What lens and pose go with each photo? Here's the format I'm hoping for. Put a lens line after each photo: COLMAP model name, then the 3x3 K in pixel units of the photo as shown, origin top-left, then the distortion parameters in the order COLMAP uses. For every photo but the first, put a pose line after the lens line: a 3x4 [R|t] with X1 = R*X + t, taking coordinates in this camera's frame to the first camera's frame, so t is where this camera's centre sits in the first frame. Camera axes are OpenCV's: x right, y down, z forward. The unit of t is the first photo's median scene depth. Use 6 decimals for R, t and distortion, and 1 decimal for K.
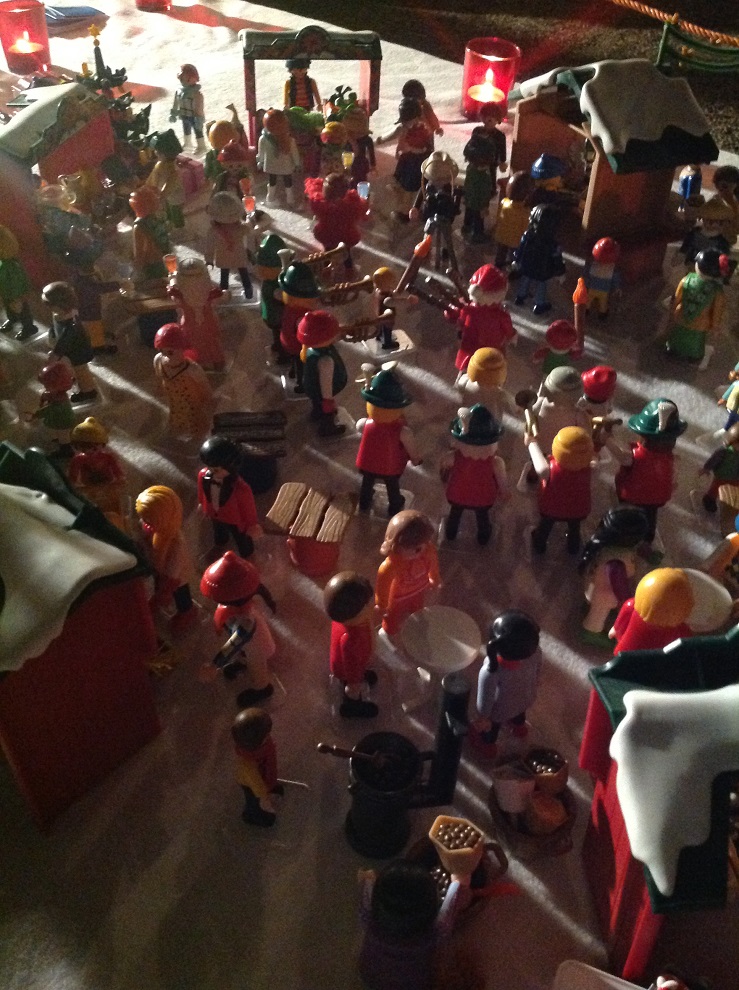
lens RADIAL K [[1022.9, 0, 366.3], [0, 1022.9, 495.5], [0, 0, 1]] dist [0.055029, 0.000000]
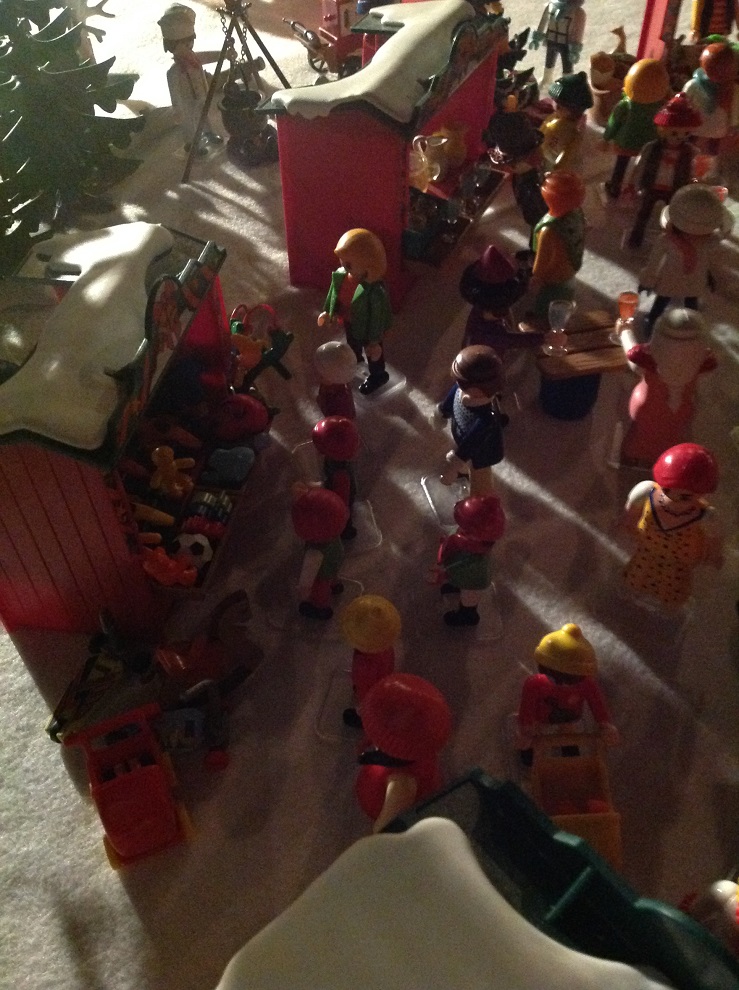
lens RADIAL K [[1022.9, 0, 372.8], [0, 1022.9, 493.3], [0, 0, 1]] dist [0.055029, 0.000000]
pose [[0.988173, 0.094627, -0.120663, -0.240175], [-0.083907, 0.992307, 0.091029, -0.145537], [0.128349, -0.079828, 0.988511, 0.322228]]
